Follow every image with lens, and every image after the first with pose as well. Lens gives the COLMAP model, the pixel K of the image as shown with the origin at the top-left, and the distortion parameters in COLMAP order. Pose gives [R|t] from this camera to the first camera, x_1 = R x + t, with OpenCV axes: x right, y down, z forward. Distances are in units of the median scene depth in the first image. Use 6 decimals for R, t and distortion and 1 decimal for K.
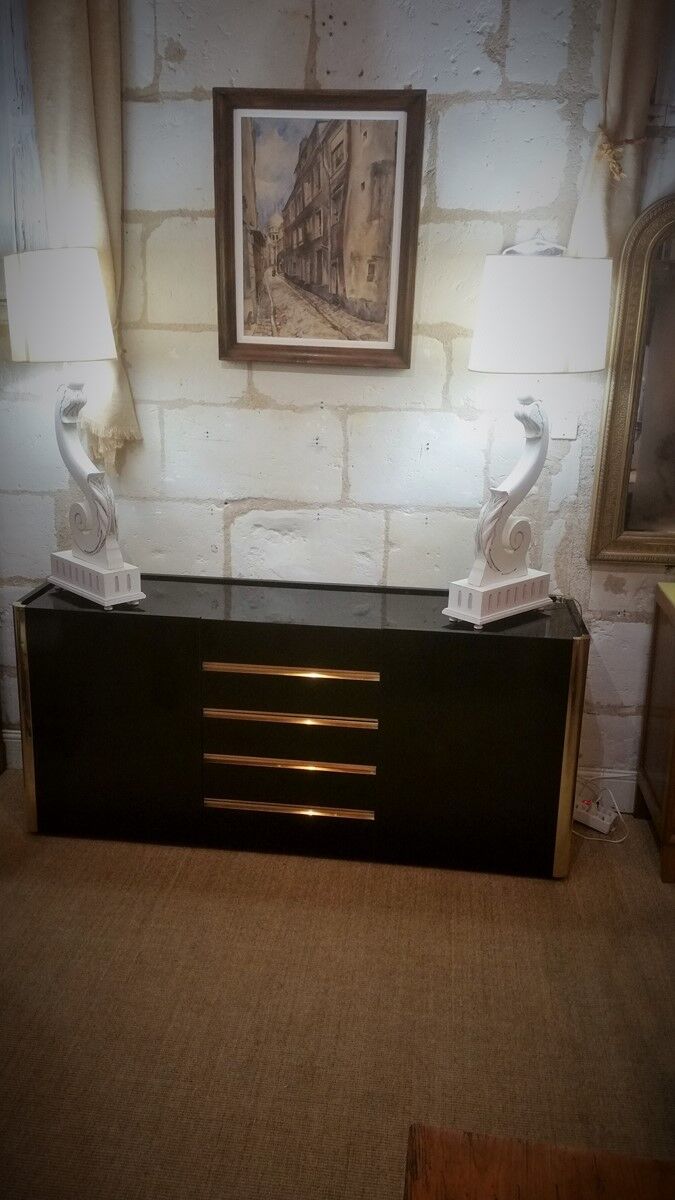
lens RADIAL K [[969.5, 0, 310.9], [0, 969.5, 597.0], [0, 0, 1]] dist [0.112008, -0.188077]
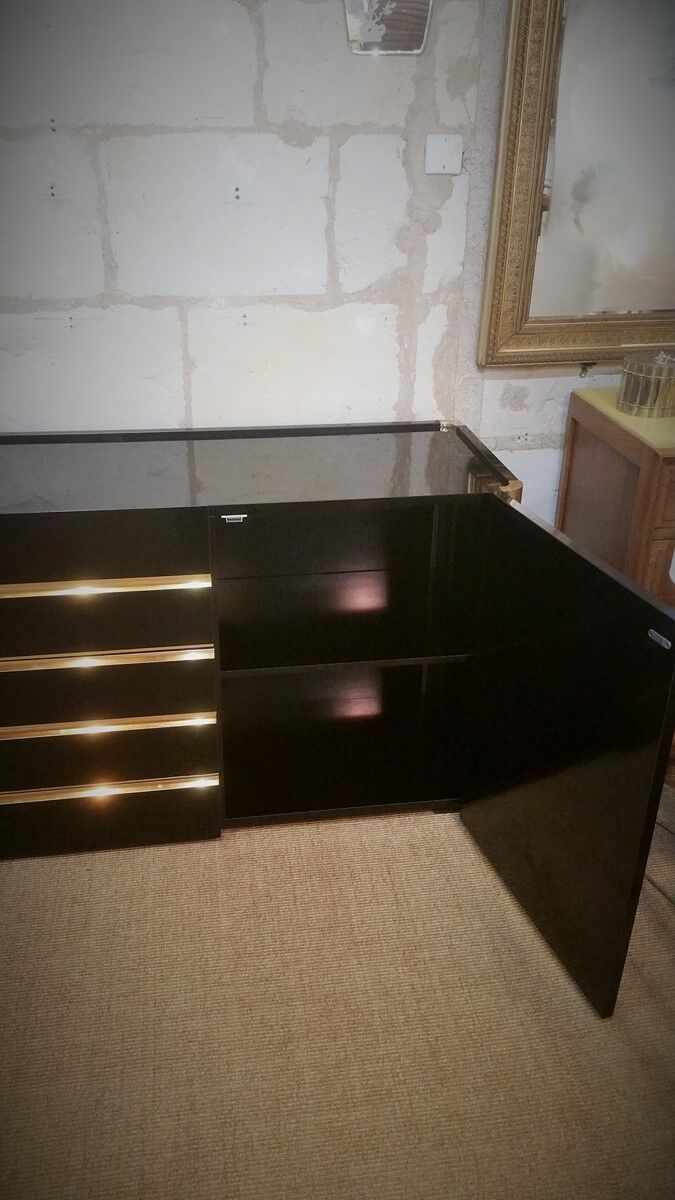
lens RADIAL K [[969.5, 0, 310.9], [0, 969.5, 597.0], [0, 0, 1]] dist [0.112008, -0.188077]
pose [[0.964452, -0.126480, 0.232023, -0.012599], [0.082027, 0.977936, 0.192126, -0.020322], [-0.251203, -0.166264, 0.953548, 0.355178]]
